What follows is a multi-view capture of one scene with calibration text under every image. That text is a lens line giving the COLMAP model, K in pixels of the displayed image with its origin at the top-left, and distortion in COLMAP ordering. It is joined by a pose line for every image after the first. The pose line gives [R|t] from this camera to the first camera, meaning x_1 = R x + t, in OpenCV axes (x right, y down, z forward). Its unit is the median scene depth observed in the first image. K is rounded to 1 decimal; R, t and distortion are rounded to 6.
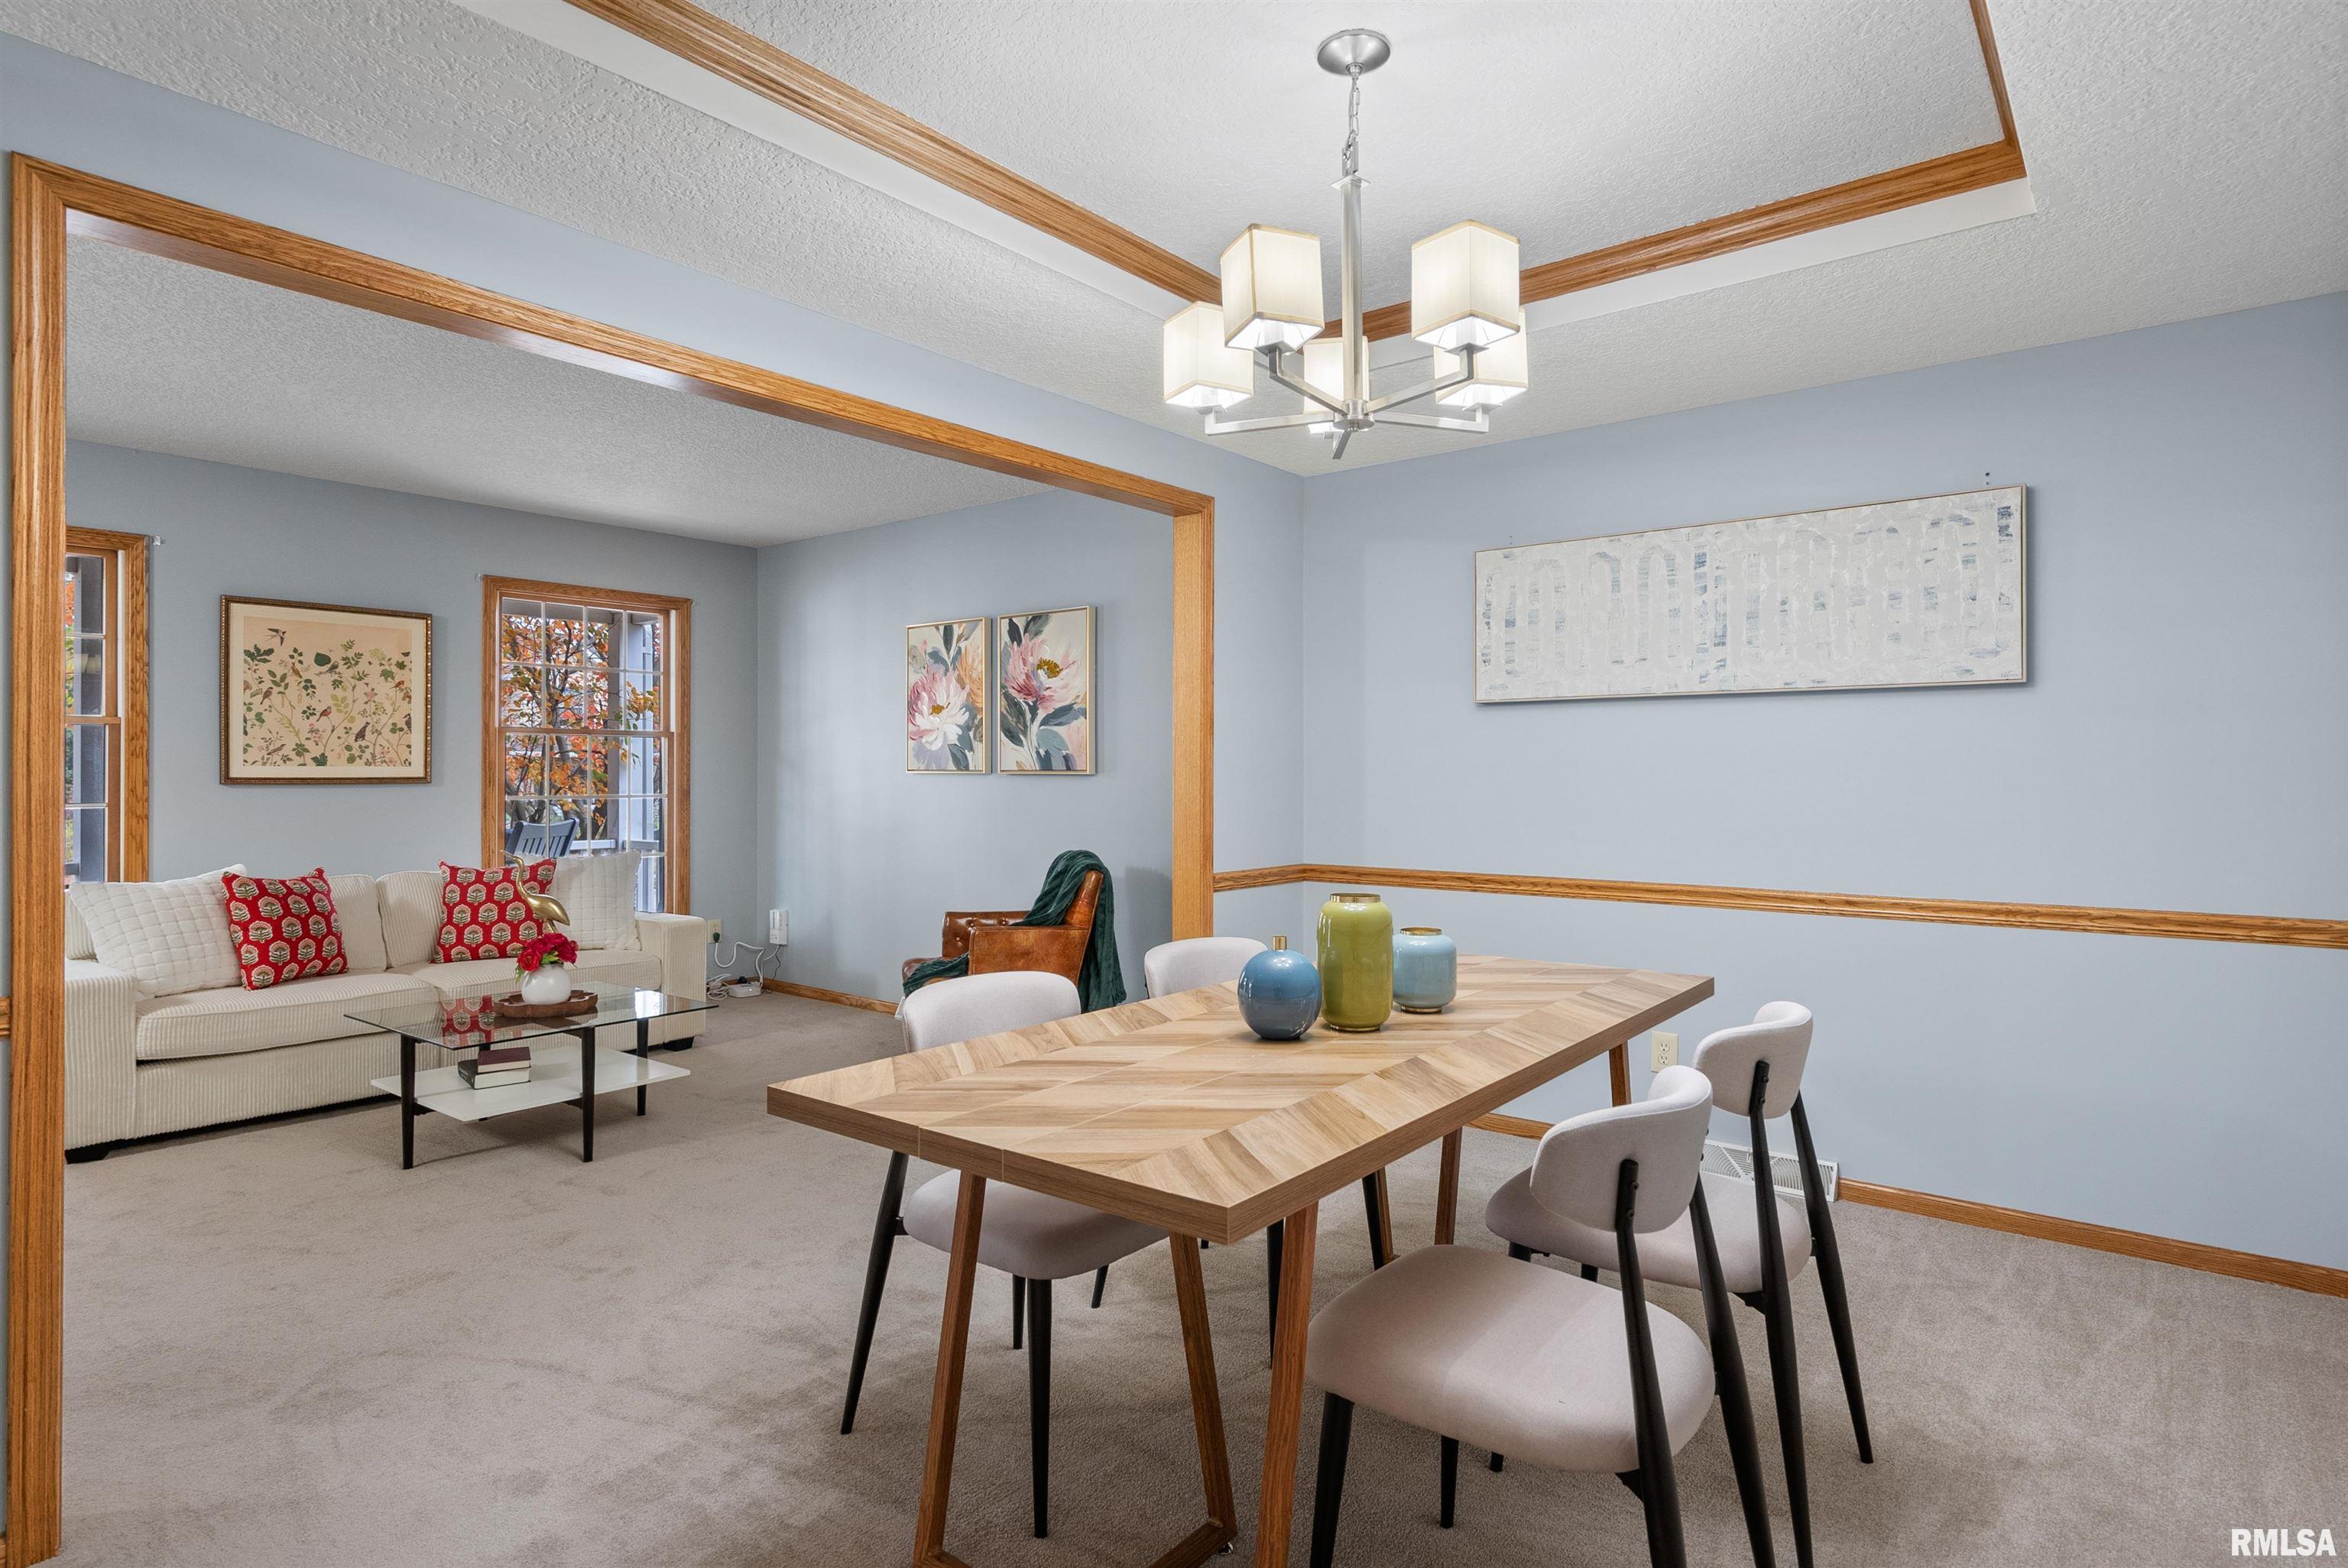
lens RADIAL K [[1229.6, 0, 1192.5], [0, 1229.6, 777.9], [0, 0, 1]] dist [0.001229, -0.000159]
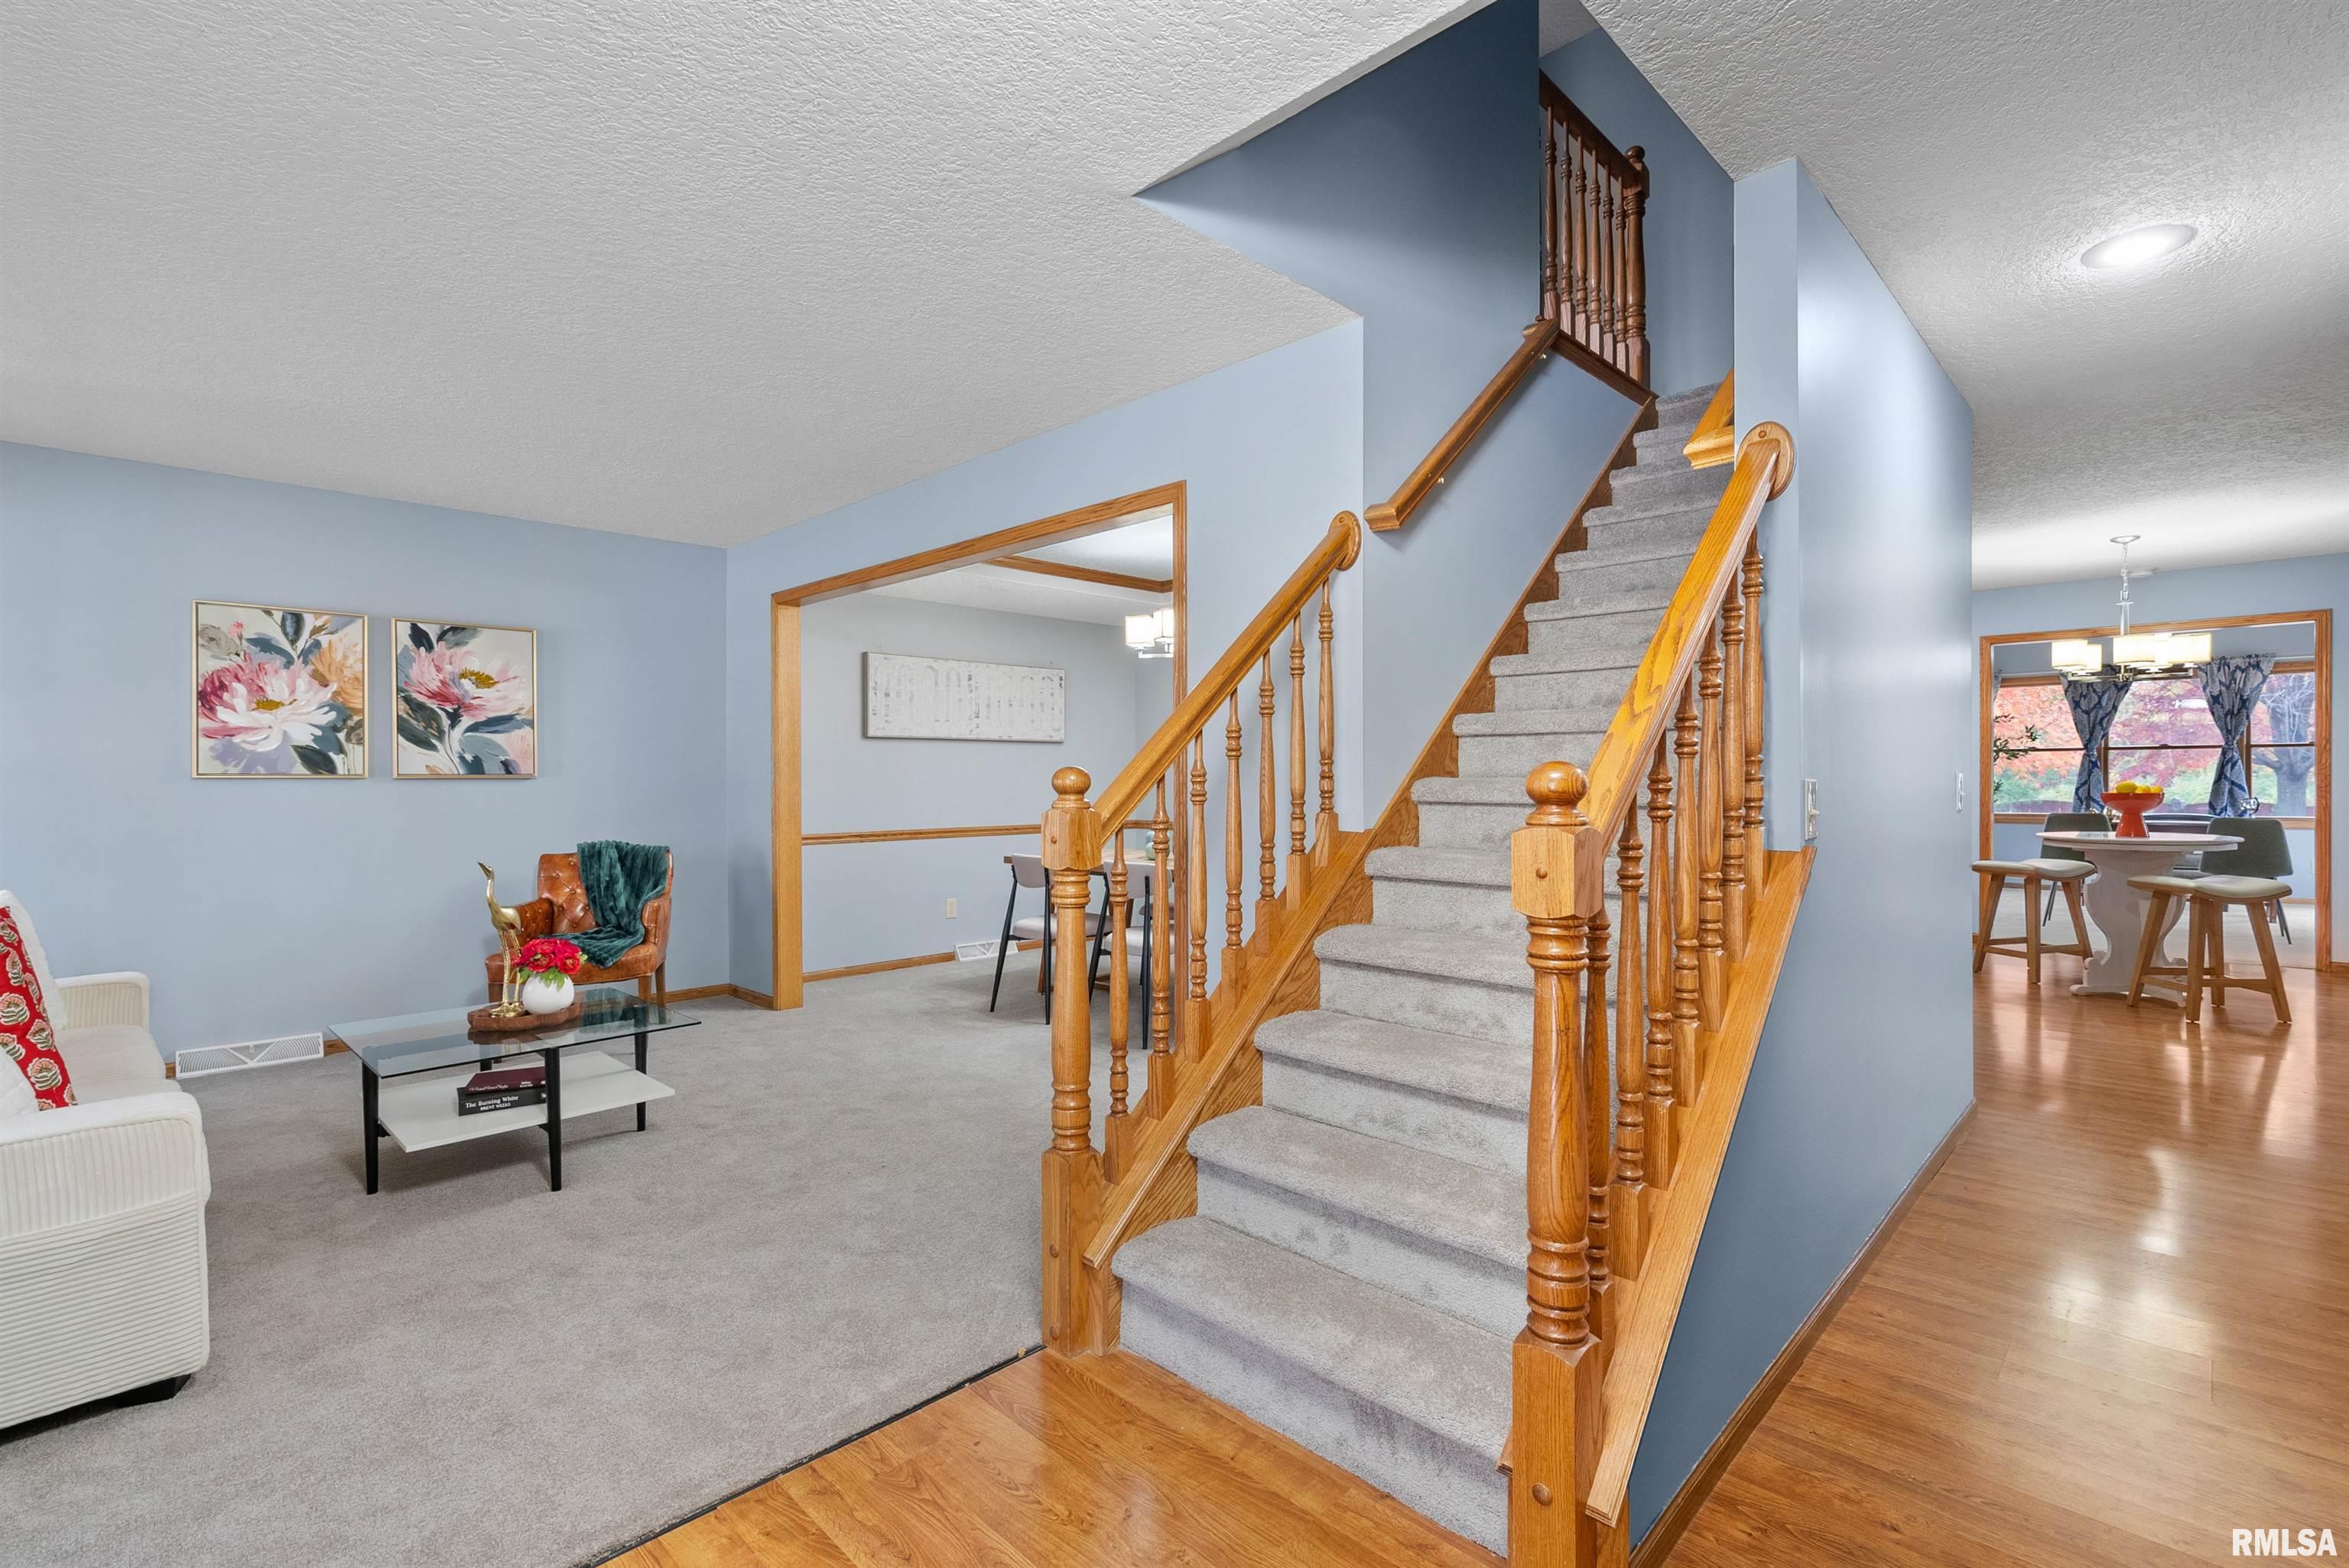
lens RADIAL K [[1063.7, 0, 1187.6], [0, 1063.7, 776.2], [0, 0, 1]] dist [-0.022296, 0.013910]
pose [[0.098963, -0.003638, 0.995084, -0.990053], [0.003691, 0.999988, 0.003289, -0.005566], [-0.995084, 0.003348, 0.098975, 0.301916]]
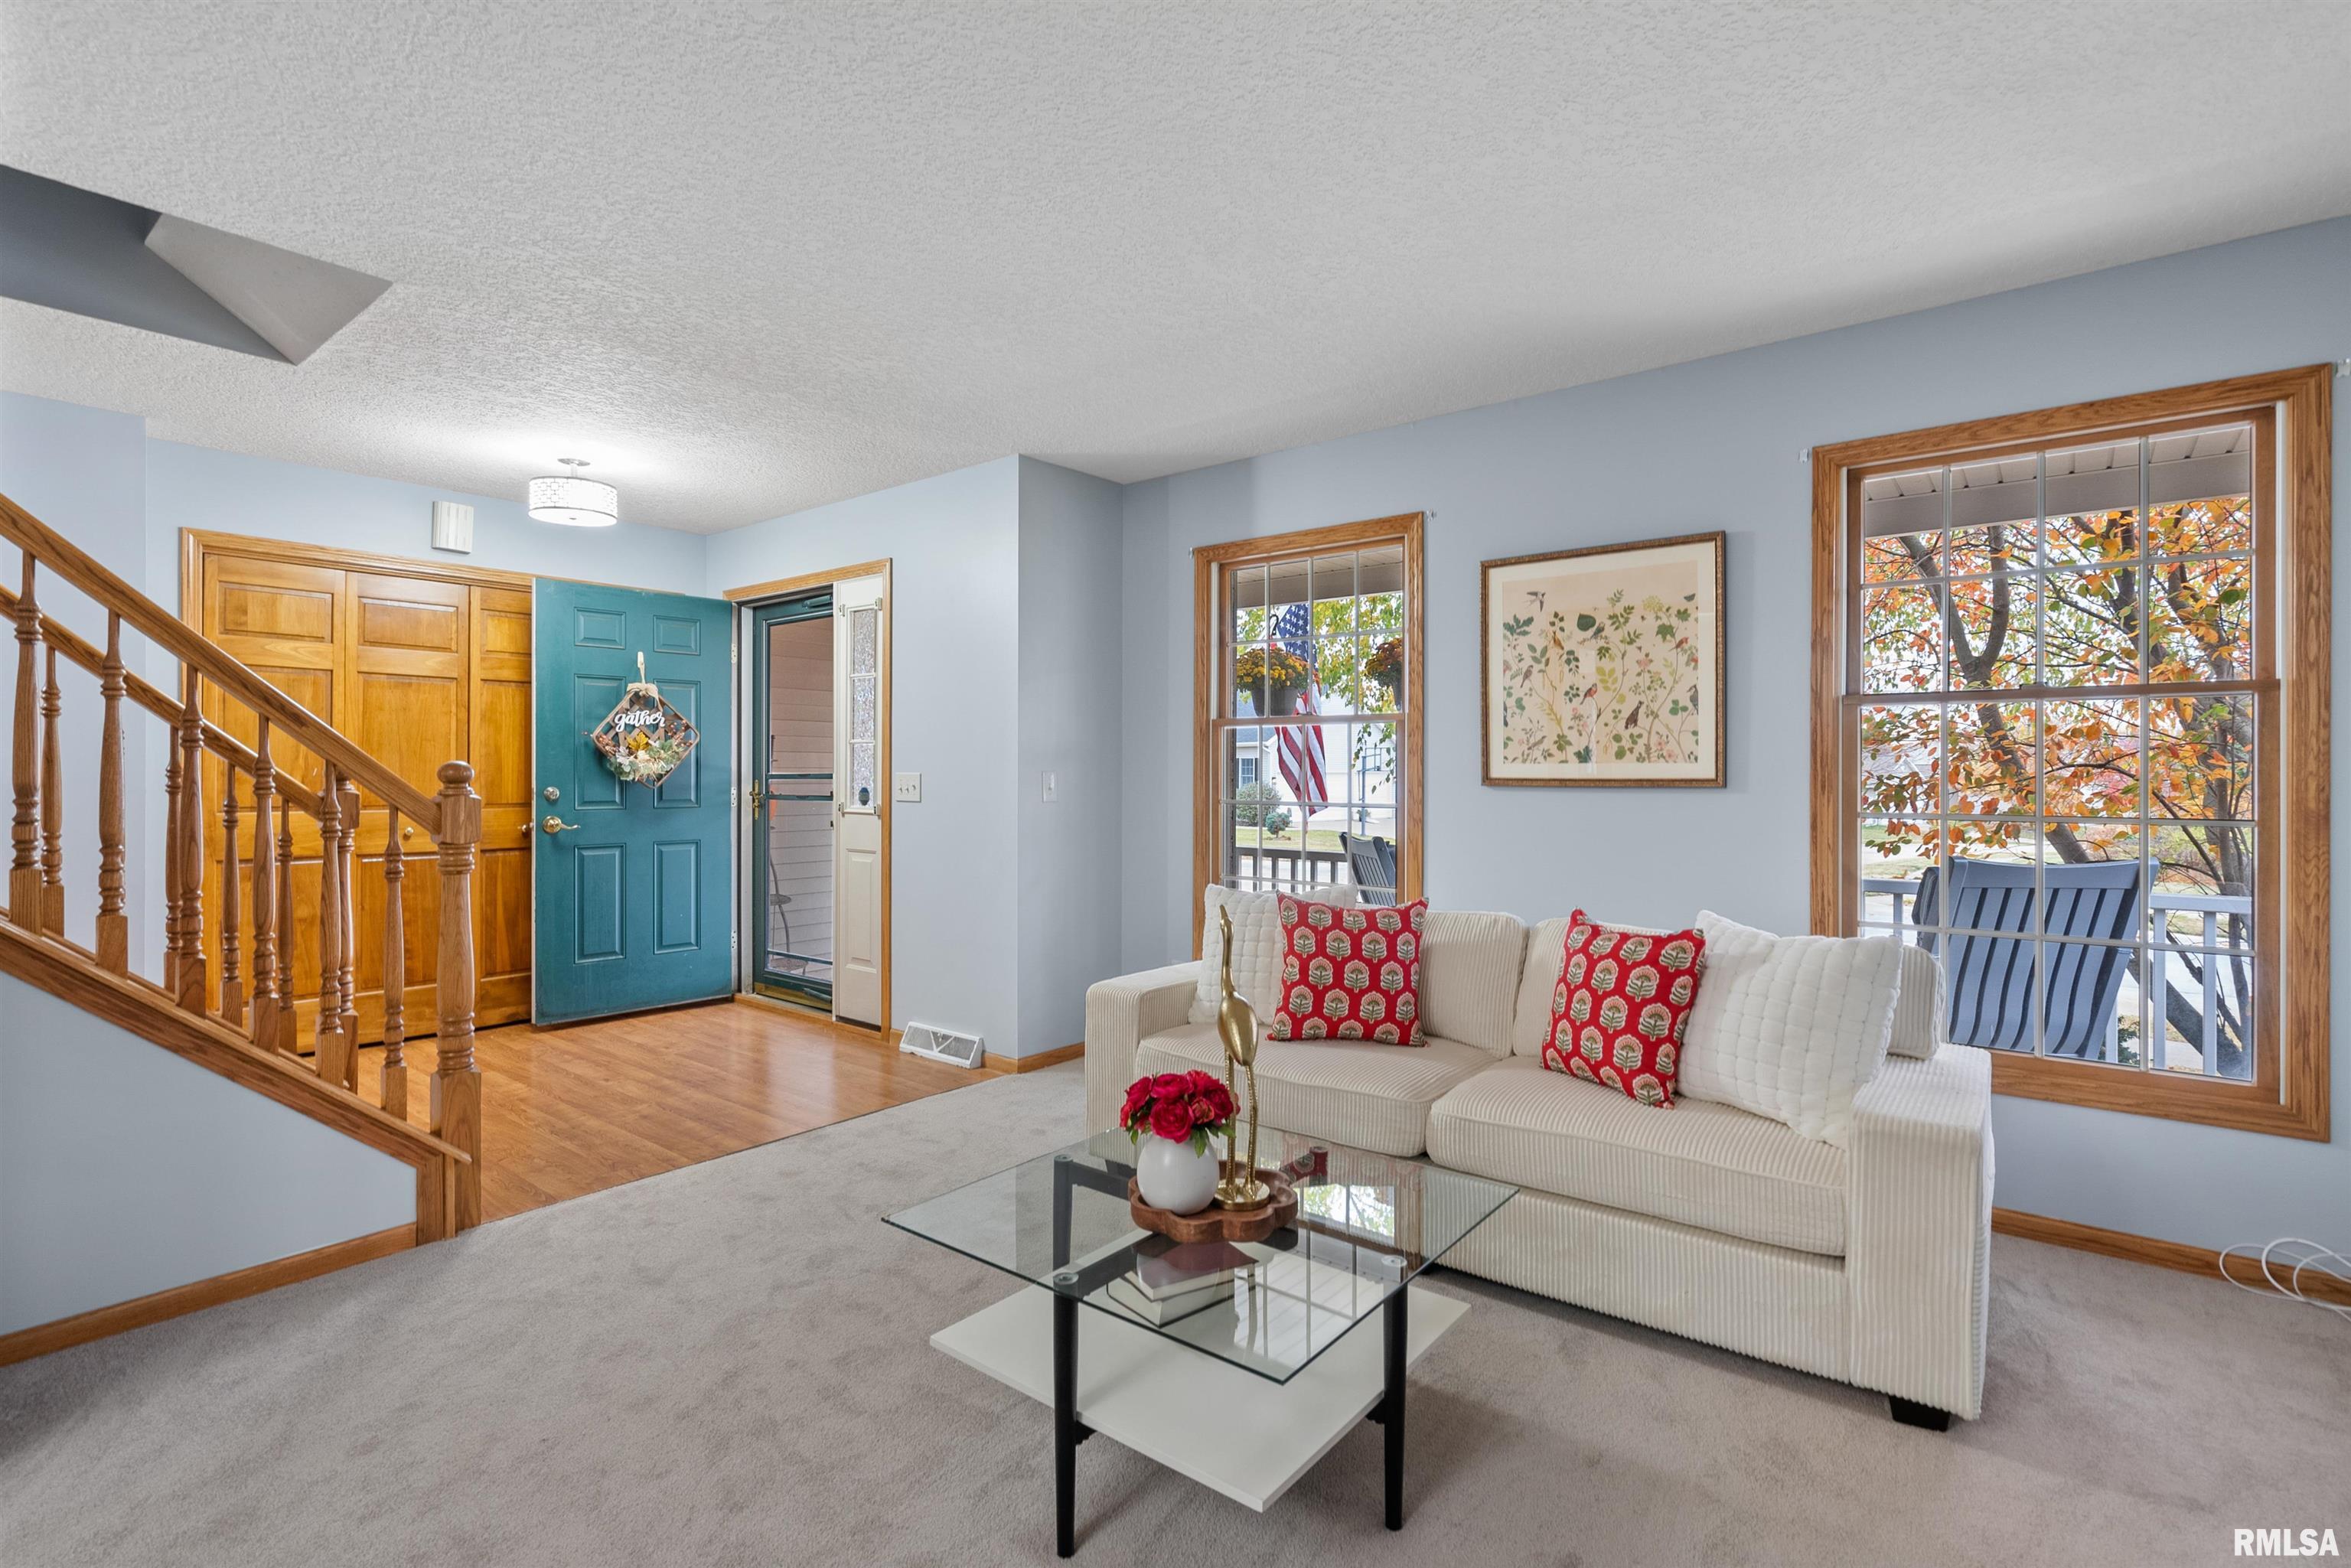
lens RADIAL K [[1064.7, 0, 1188.6], [0, 1064.7, 776.2], [0, 0, 1]] dist [-0.022296, 0.013910]
pose [[0.014970, 0.003245, -0.999883, -0.059585], [-0.003707, 0.999988, 0.003190, -0.002893], [0.999881, 0.003659, 0.014981, 0.745398]]
